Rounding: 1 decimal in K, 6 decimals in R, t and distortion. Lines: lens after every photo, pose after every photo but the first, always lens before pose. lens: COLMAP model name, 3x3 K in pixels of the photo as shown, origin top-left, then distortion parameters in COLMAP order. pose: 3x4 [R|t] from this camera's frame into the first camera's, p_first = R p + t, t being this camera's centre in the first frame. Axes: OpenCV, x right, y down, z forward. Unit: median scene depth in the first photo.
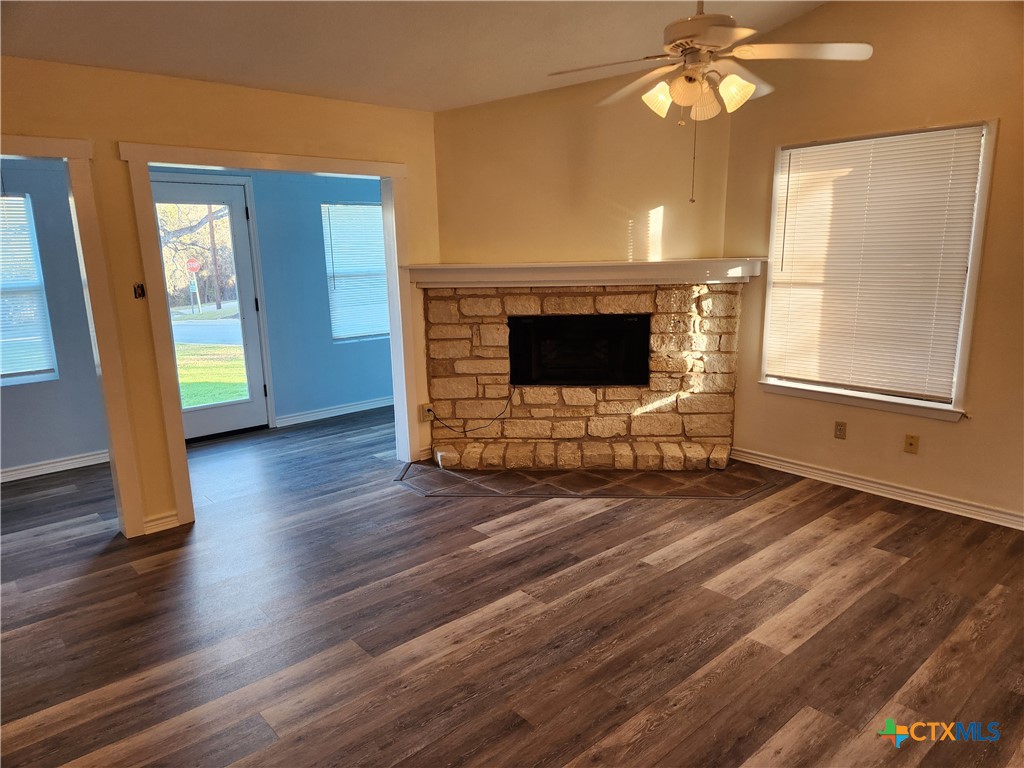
lens RADIAL K [[680.3, 0, 508.2], [0, 680.3, 386.9], [0, 0, 1]] dist [0.070231, -0.062282]
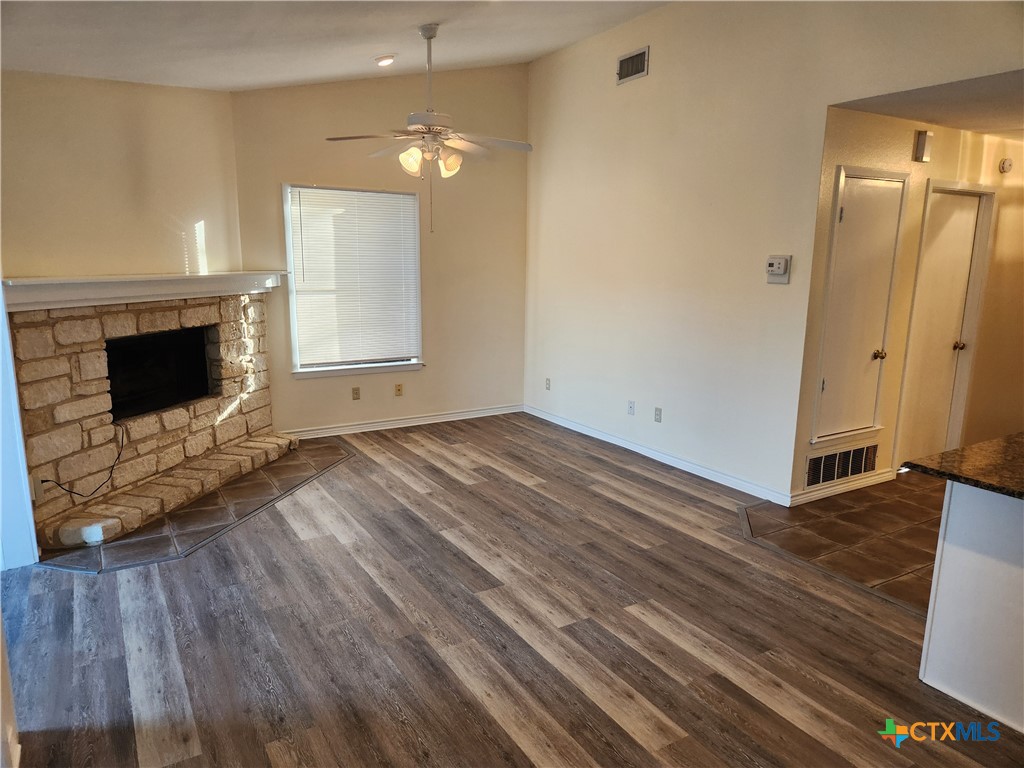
lens RADIAL K [[680.3, 0, 508.2], [0, 680.3, 386.9], [0, 0, 1]] dist [0.070231, -0.062282]
pose [[0.173133, -0.163695, 0.971200, -0.741947], [0.189637, 0.973180, 0.130222, -0.066216], [-0.966469, 0.161630, 0.199532, 0.378543]]
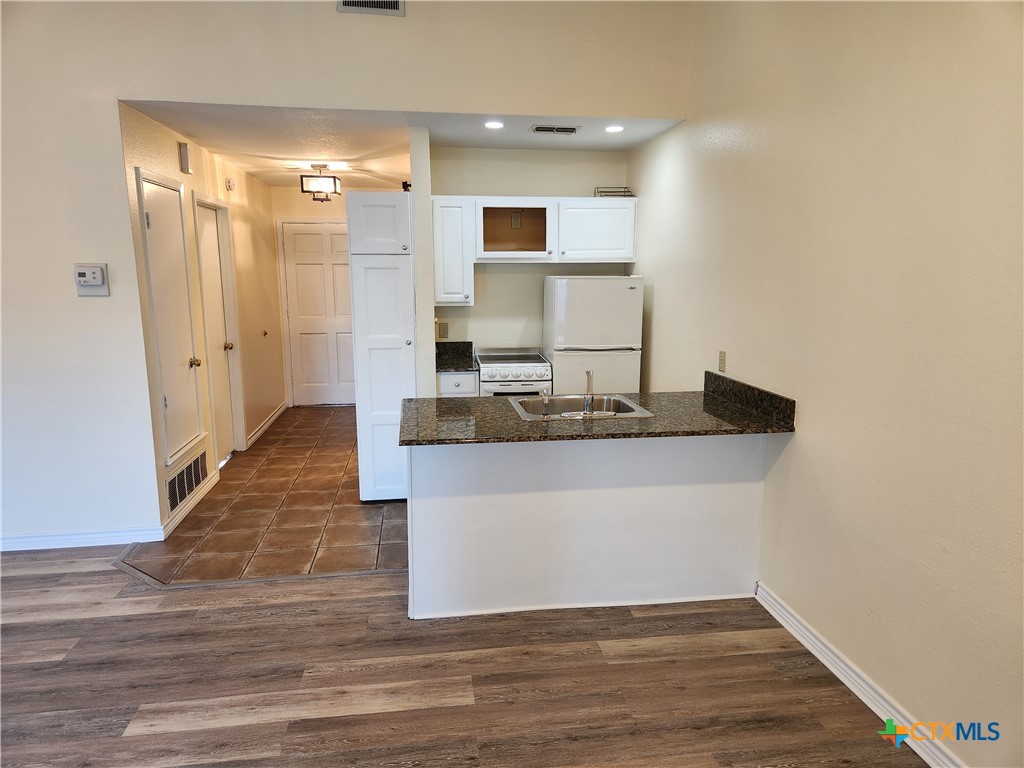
lens RADIAL K [[680.3, 0, 508.2], [0, 680.3, 386.9], [0, 0, 1]] dist [0.070231, -0.062282]
pose [[-0.836078, -0.071329, 0.543953, -0.602215], [0.133378, 0.935334, 0.327659, -0.111617], [-0.532150, 0.346499, -0.772499, 0.585208]]
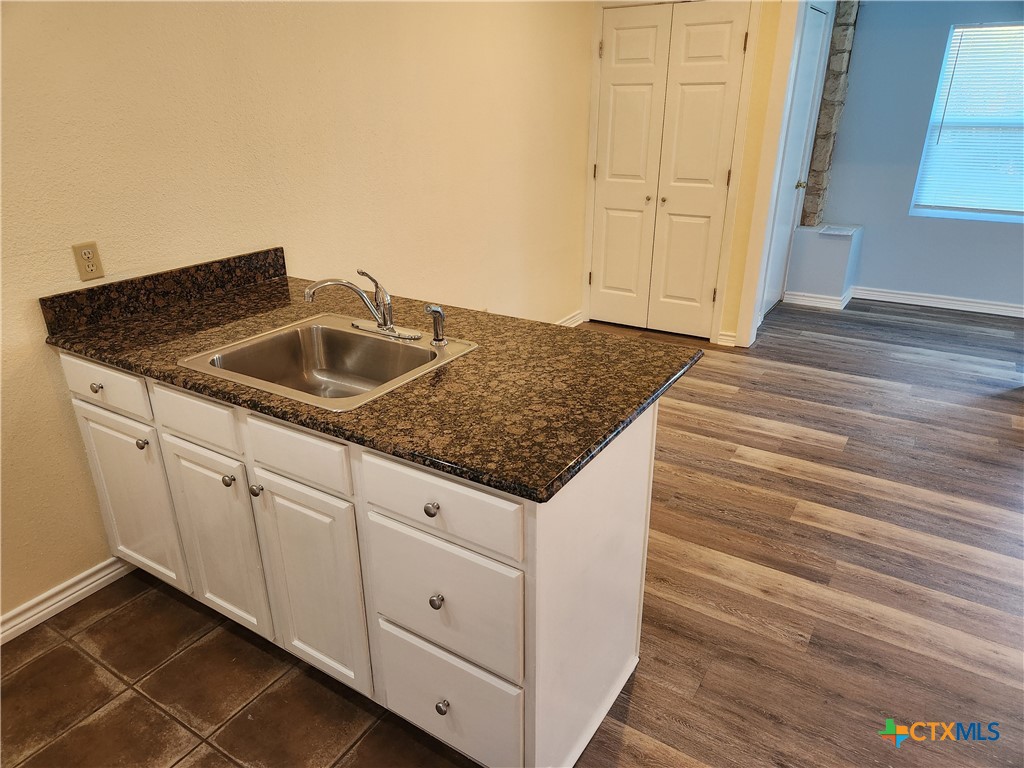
lens RADIAL K [[680.3, 0, 508.2], [0, 680.3, 386.9], [0, 0, 1]] dist [0.070231, -0.062282]
pose [[0.277318, 0.397024, -0.874909, 0.097030], [-0.197699, 0.914719, 0.352425, 0.005609], [0.940218, 0.075235, 0.332160, -0.020419]]
